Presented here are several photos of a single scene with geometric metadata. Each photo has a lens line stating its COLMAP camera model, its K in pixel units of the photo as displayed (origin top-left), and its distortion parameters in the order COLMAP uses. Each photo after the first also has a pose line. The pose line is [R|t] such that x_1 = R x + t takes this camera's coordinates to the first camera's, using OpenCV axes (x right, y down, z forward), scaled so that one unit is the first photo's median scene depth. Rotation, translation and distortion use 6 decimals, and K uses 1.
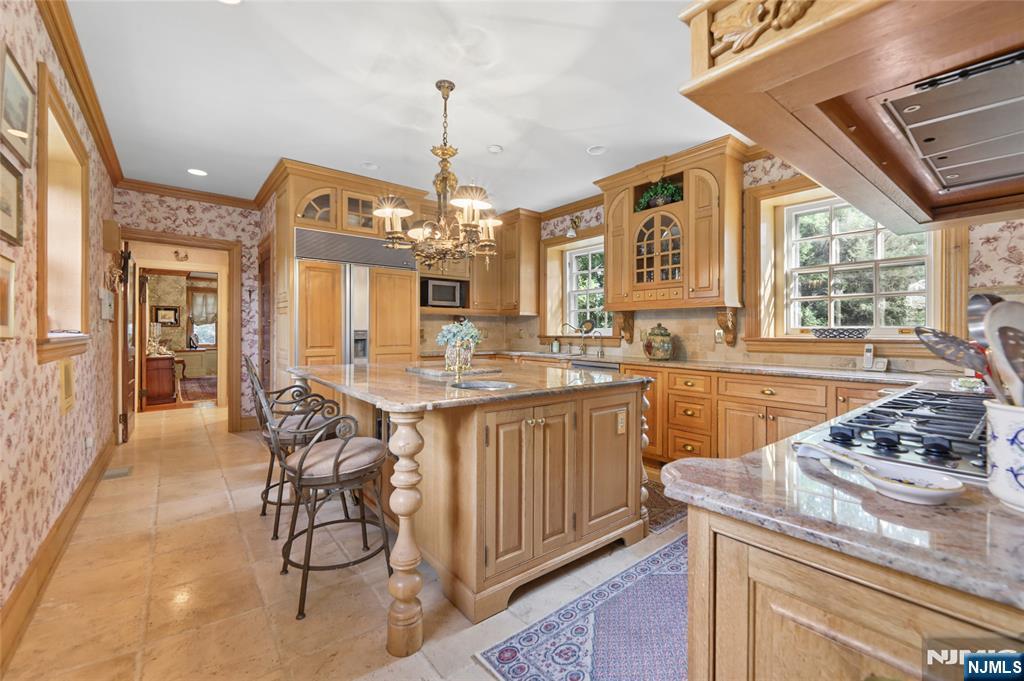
lens RADIAL K [[423.6, 0, 512.8], [0, 423.6, 335.4], [0, 0, 1]] dist [-0.004285, 0.000077]
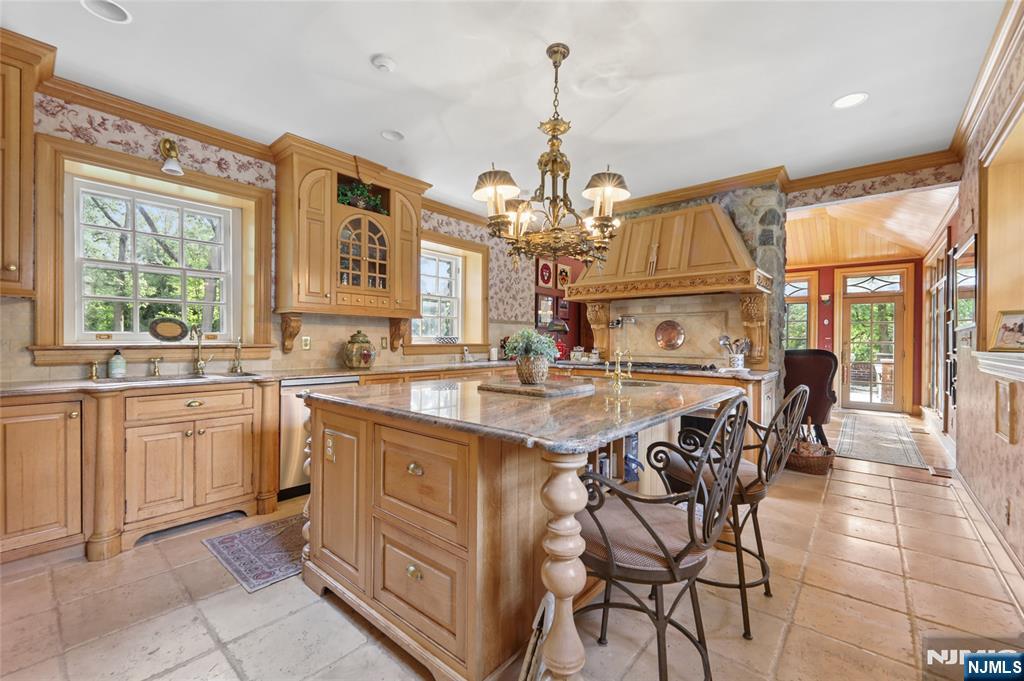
lens RADIAL K [[423.6, 0, 511.6], [0, 423.6, 339.6], [0, 0, 1]] dist [-0.004285, 0.000077]
pose [[-0.197955, -0.002943, 0.980207, -0.670967], [0.003283, 0.999988, 0.003665, -0.009631], [-0.980206, 0.003944, -0.197943, 0.862608]]
